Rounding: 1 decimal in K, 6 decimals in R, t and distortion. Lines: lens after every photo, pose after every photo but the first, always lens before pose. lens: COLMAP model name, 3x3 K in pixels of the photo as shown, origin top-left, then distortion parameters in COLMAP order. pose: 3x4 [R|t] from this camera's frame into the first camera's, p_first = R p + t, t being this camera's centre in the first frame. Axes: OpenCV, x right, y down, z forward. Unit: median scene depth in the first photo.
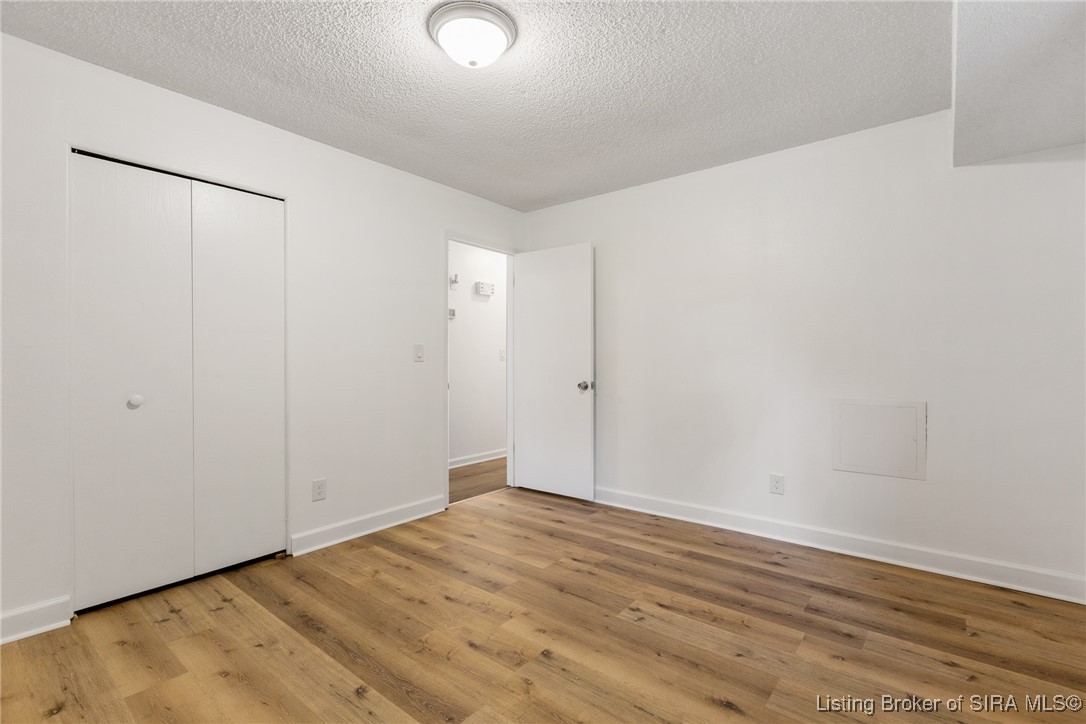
lens RADIAL K [[486.3, 0, 543.7], [0, 486.3, 356.3], [0, 0, 1]] dist [-0.002146, -0.000601]
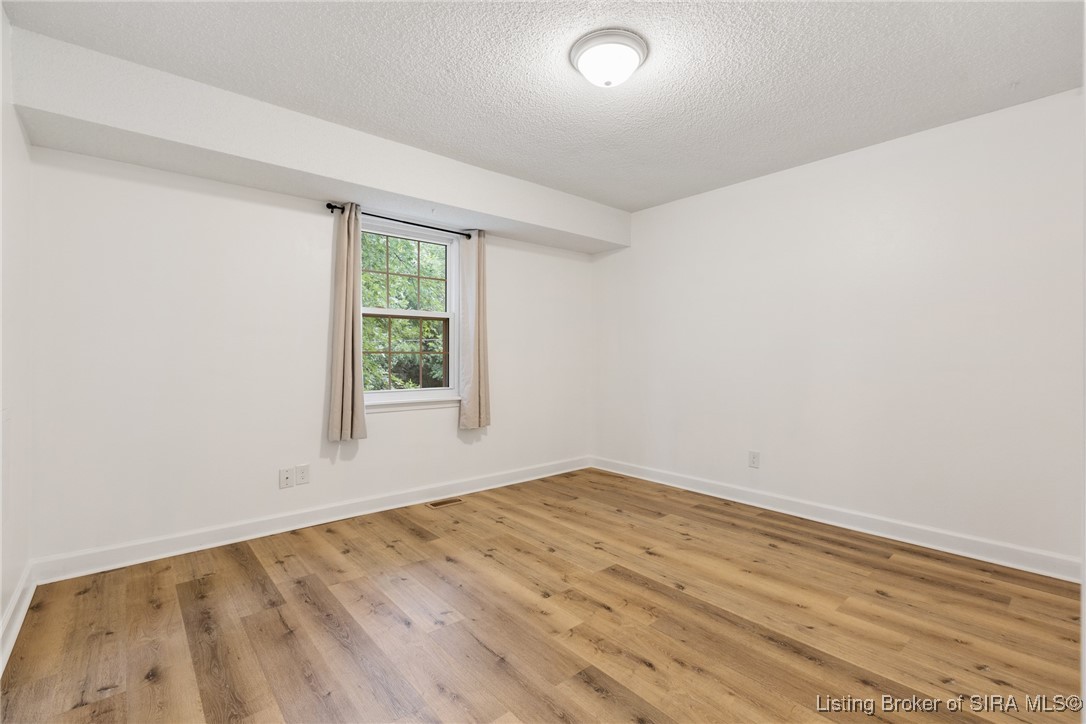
lens RADIAL K [[486.3, 0, 543.7], [0, 486.3, 356.3], [0, 0, 1]] dist [-0.002146, -0.000601]
pose [[-0.983674, -0.001593, 0.179955, -0.197311], [-0.002494, 0.999985, -0.004785, 0.009070], [-0.179944, -0.005156, -0.983663, 2.087486]]
